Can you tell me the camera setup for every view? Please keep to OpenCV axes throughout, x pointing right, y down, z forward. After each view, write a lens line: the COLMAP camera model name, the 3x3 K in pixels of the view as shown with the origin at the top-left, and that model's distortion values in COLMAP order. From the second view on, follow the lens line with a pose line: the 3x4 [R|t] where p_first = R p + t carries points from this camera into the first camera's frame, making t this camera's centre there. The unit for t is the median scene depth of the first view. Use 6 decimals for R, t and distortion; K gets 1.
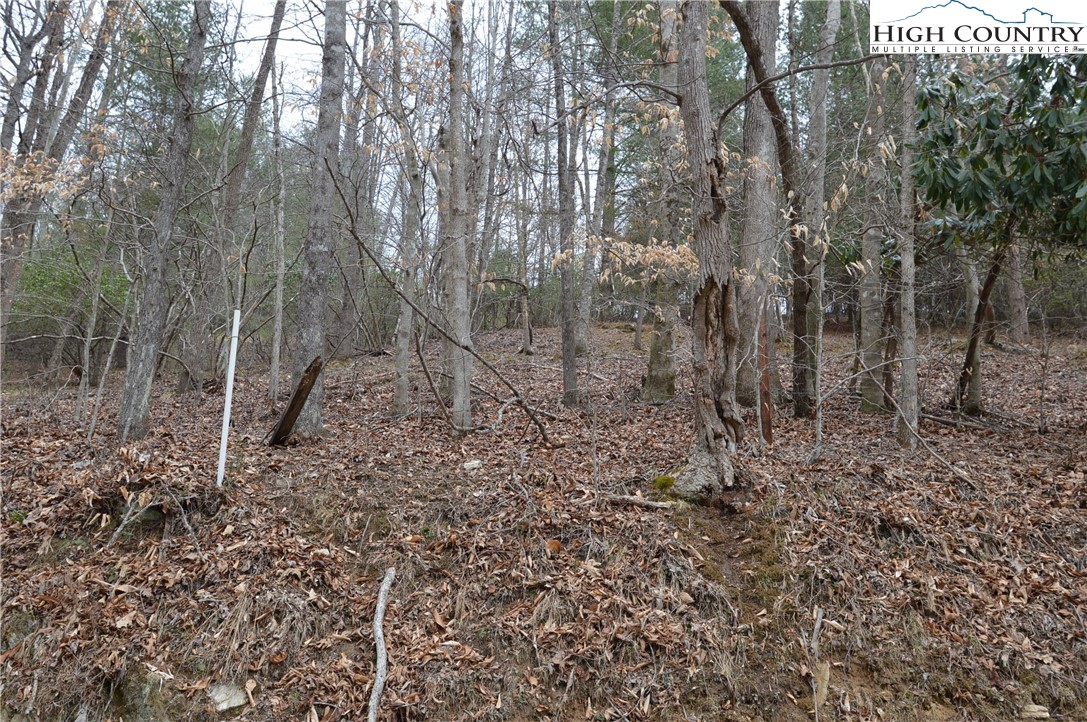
lens RADIAL K [[778.0, 0, 547.8], [0, 778.0, 357.9], [0, 0, 1]] dist [0.007012, -0.046331]
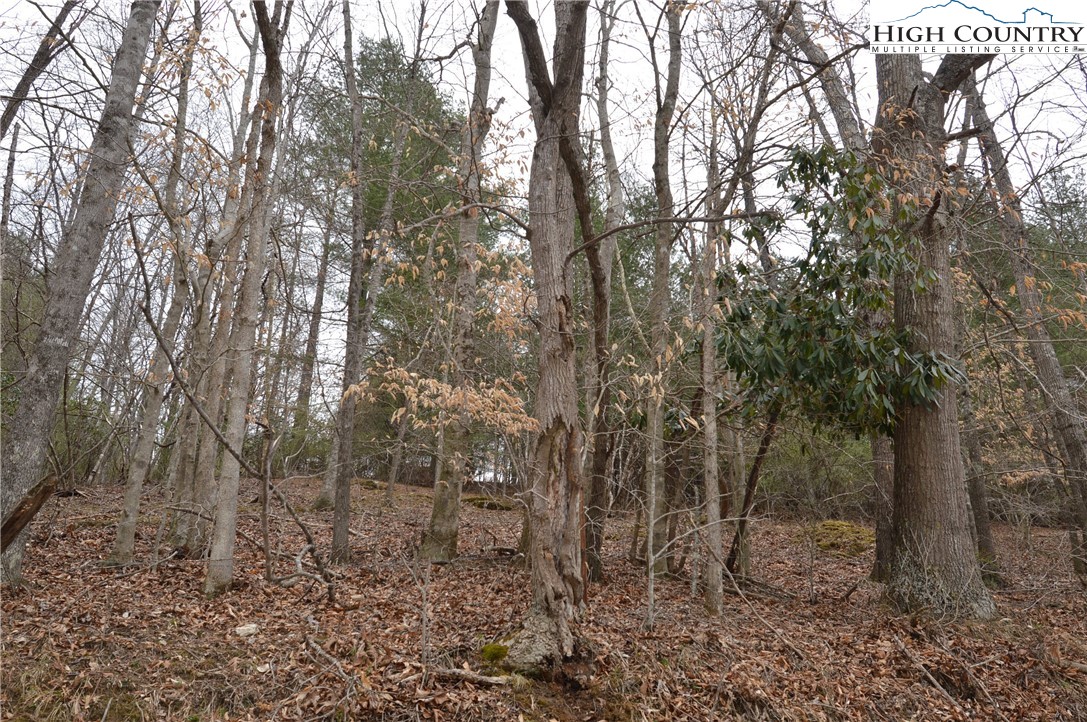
lens RADIAL K [[778.0, 0, 546.6], [0, 778.0, 355.3], [0, 0, 1]] dist [0.007012, -0.046331]
pose [[0.935667, 0.122640, 0.330889, -0.119668], [-0.049277, 0.973888, -0.221616, 0.030826], [-0.349428, 0.191053, 0.917278, 0.146278]]
